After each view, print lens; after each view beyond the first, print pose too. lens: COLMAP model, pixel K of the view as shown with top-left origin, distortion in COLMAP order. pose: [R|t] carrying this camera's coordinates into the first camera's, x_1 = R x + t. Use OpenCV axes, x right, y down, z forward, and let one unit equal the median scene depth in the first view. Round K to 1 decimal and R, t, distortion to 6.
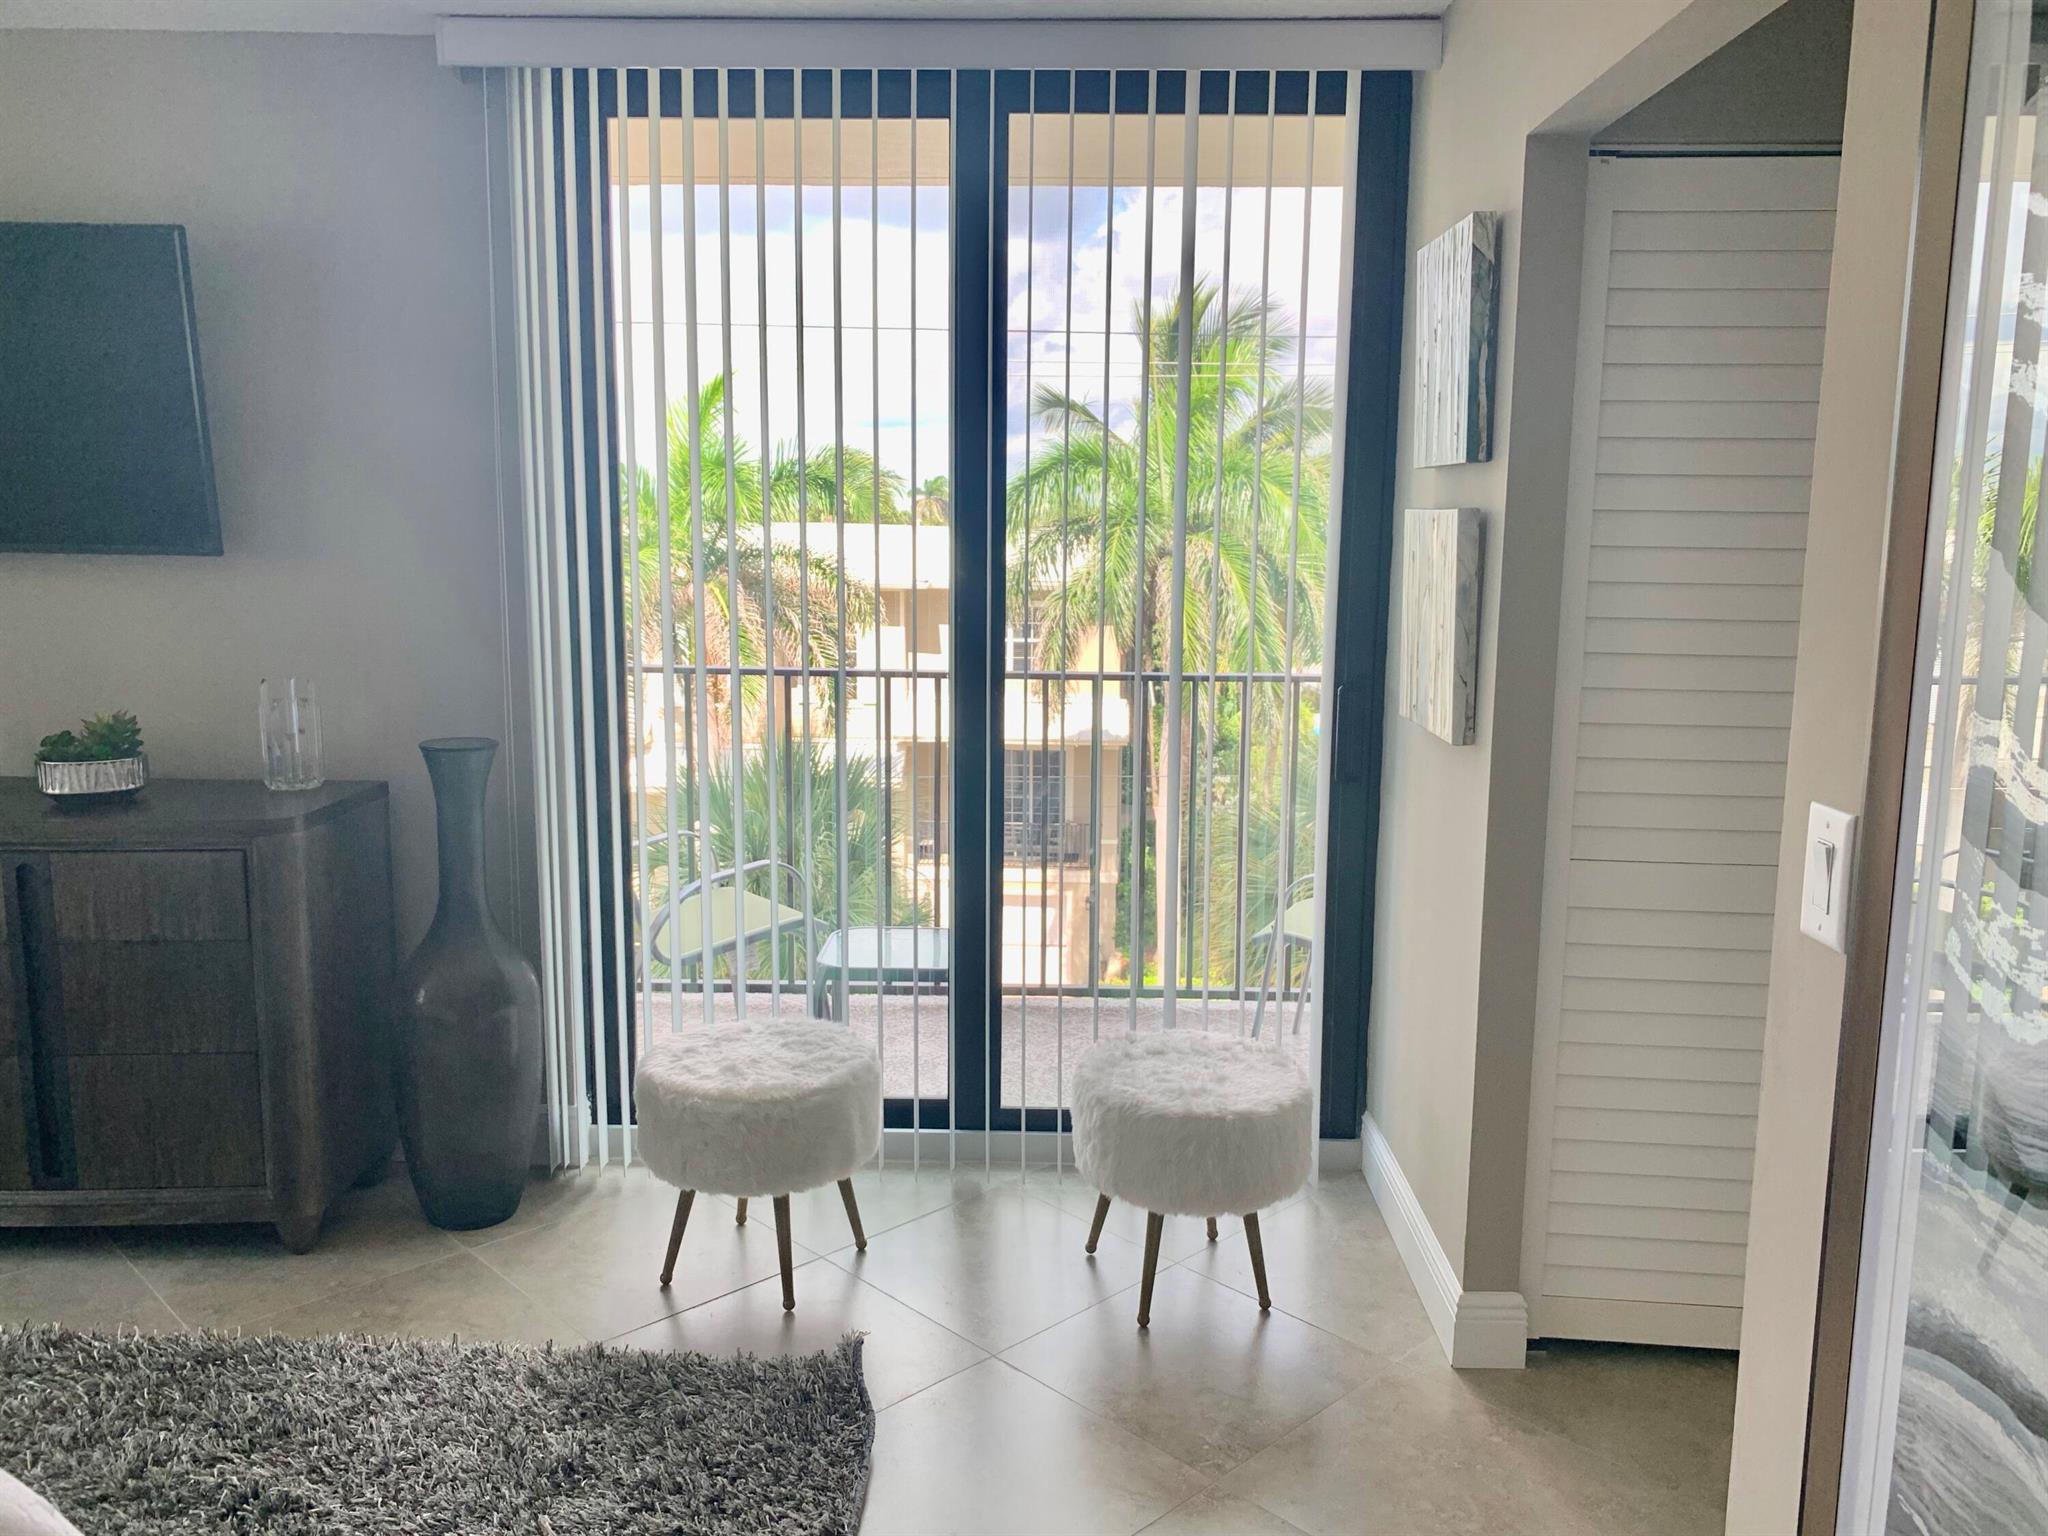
lens RADIAL K [[1595.0, 0, 1024.0], [0, 1595.0, 768.0], [0, 0, 1]] dist [0.017317, -0.044823]
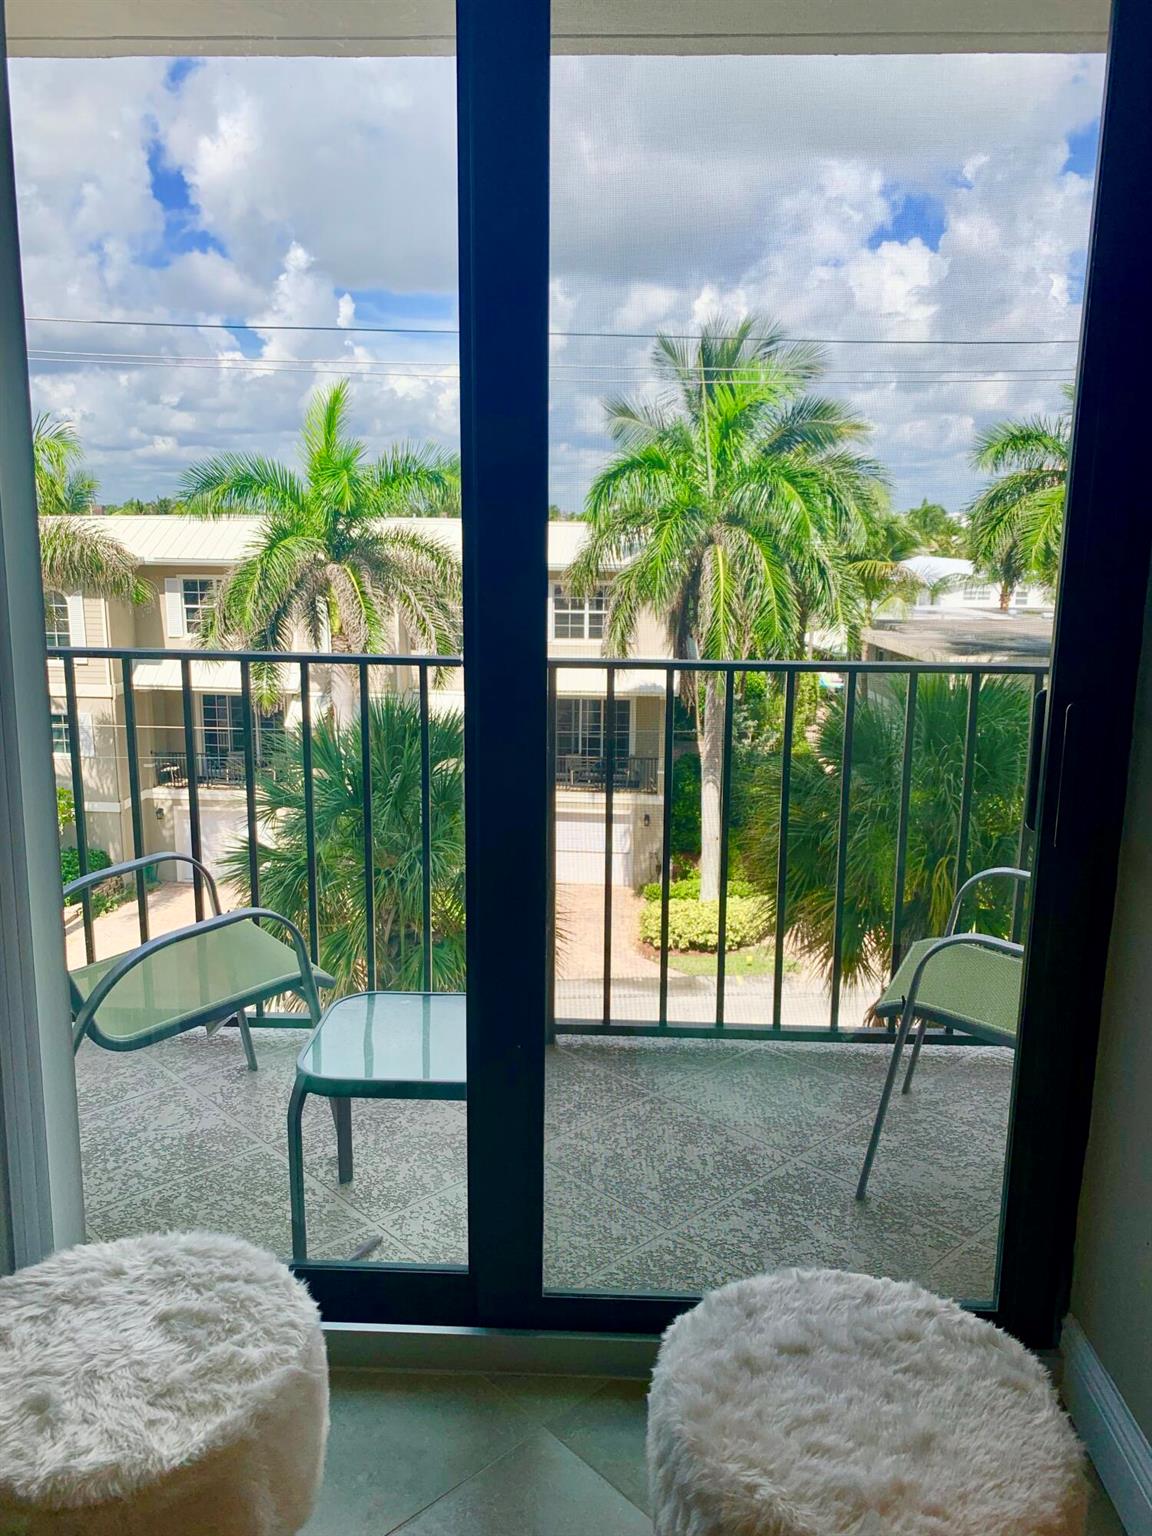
lens RADIAL K [[1178.3, 0, 558.0], [0, 1178.3, 770.5], [0, 0, 1]] dist [0.115530, -0.328141]
pose [[0.999452, 0.008206, -0.032083, 0.001167], [-0.006443, 0.998483, 0.054685, -0.007289], [0.032483, -0.054448, 0.997988, 0.077362]]
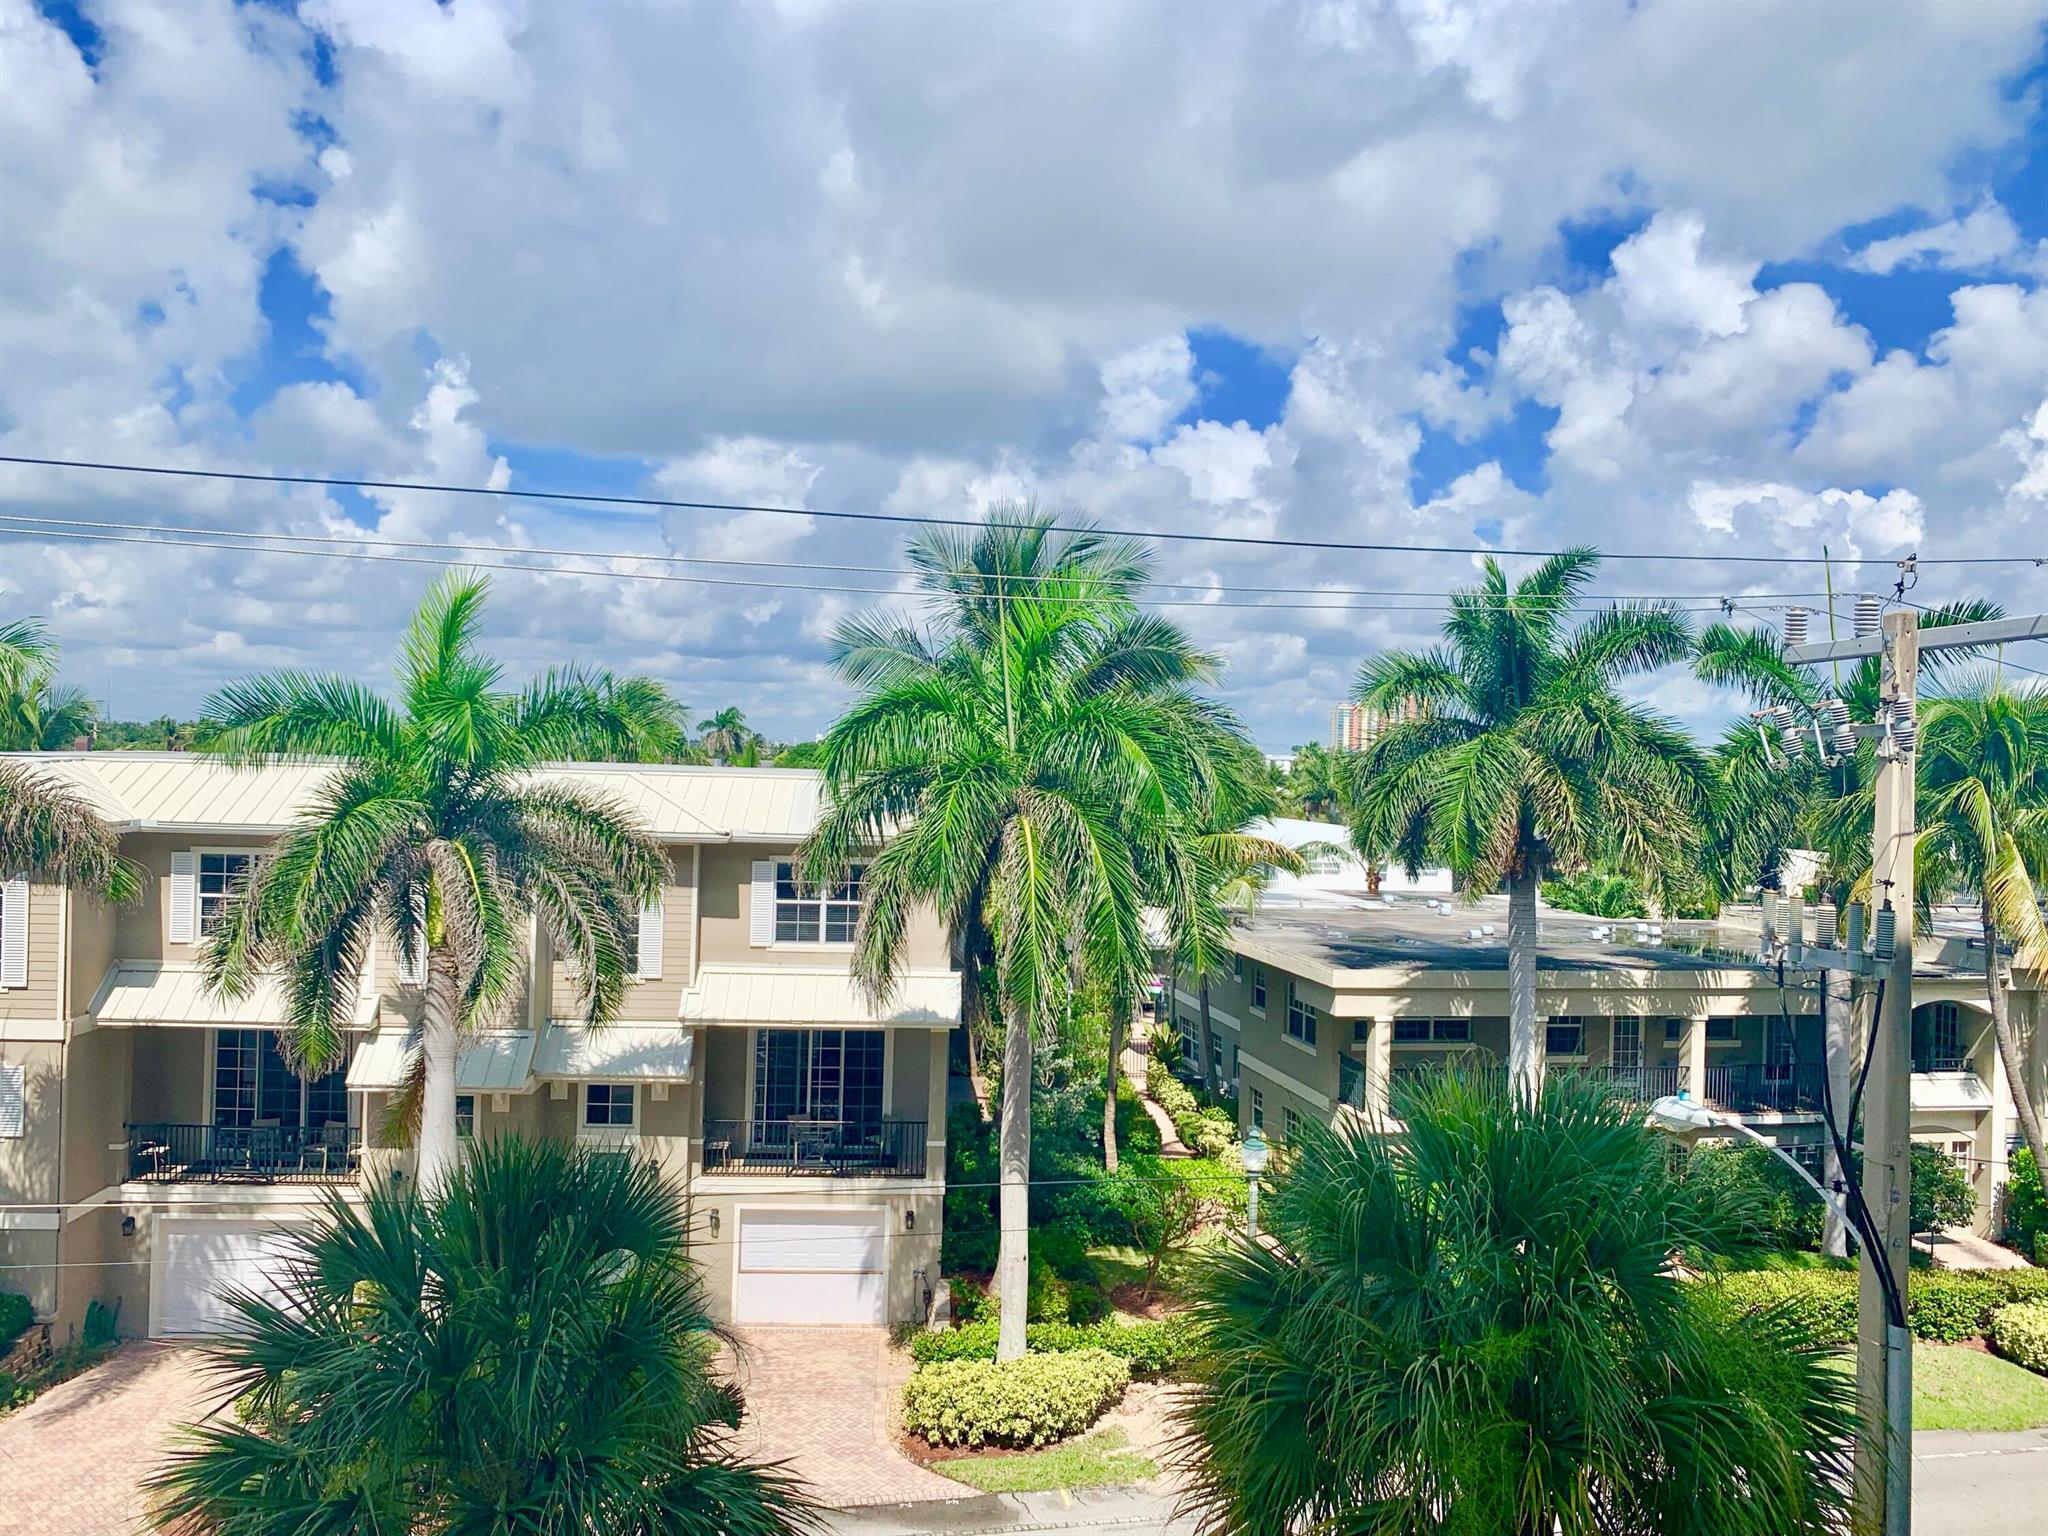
lens RADIAL K [[1617.2, 0, 985.1], [0, 1617.2, 756.8], [0, 0, 1]] dist [0.001351, 0.007291]
pose [[0.994815, 0.022234, 0.099237, -0.013025], [-0.006721, 0.988048, -0.154002, -0.033941], [-0.101475, 0.152537, 0.983074, 0.166466]]
